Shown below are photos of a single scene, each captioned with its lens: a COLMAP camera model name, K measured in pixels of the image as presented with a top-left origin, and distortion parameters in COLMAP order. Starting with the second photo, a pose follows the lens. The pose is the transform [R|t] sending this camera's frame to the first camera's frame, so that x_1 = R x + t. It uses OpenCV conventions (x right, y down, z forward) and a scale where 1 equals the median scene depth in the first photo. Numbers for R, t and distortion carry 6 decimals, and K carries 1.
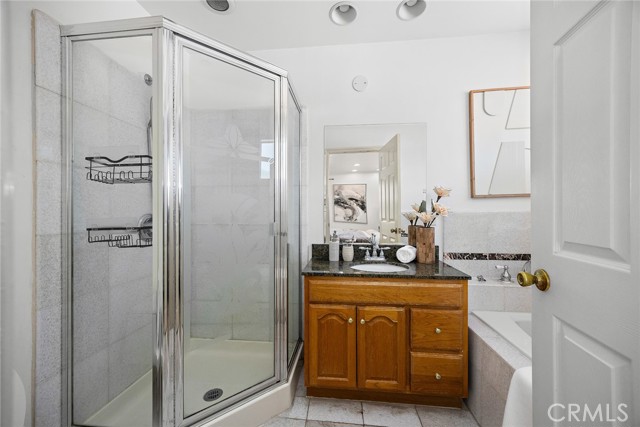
lens RADIAL K [[244.8, 0, 318.8], [0, 244.8, 209.2], [0, 0, 1]] dist [-0.002175, -0.000506]
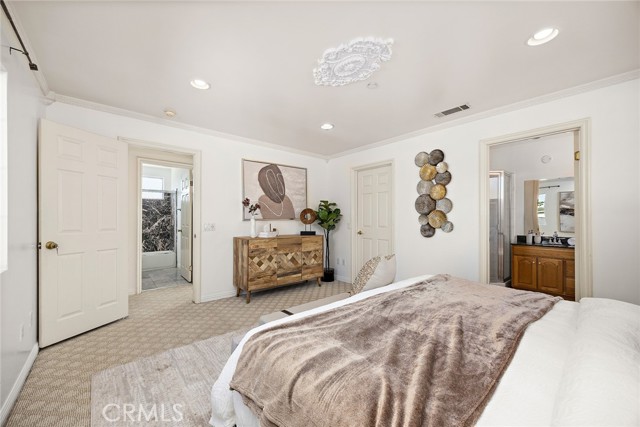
lens RADIAL K [[244.8, 0, 325.6], [0, 244.8, 216.8], [0, 0, 1]] dist [-0.002175, -0.000506]
pose [[0.739642, 0.003357, -0.672992, 0.219197], [-0.006831, 0.999973, -0.002520, -0.007904], [0.672966, 0.006461, 0.739645, -2.208746]]
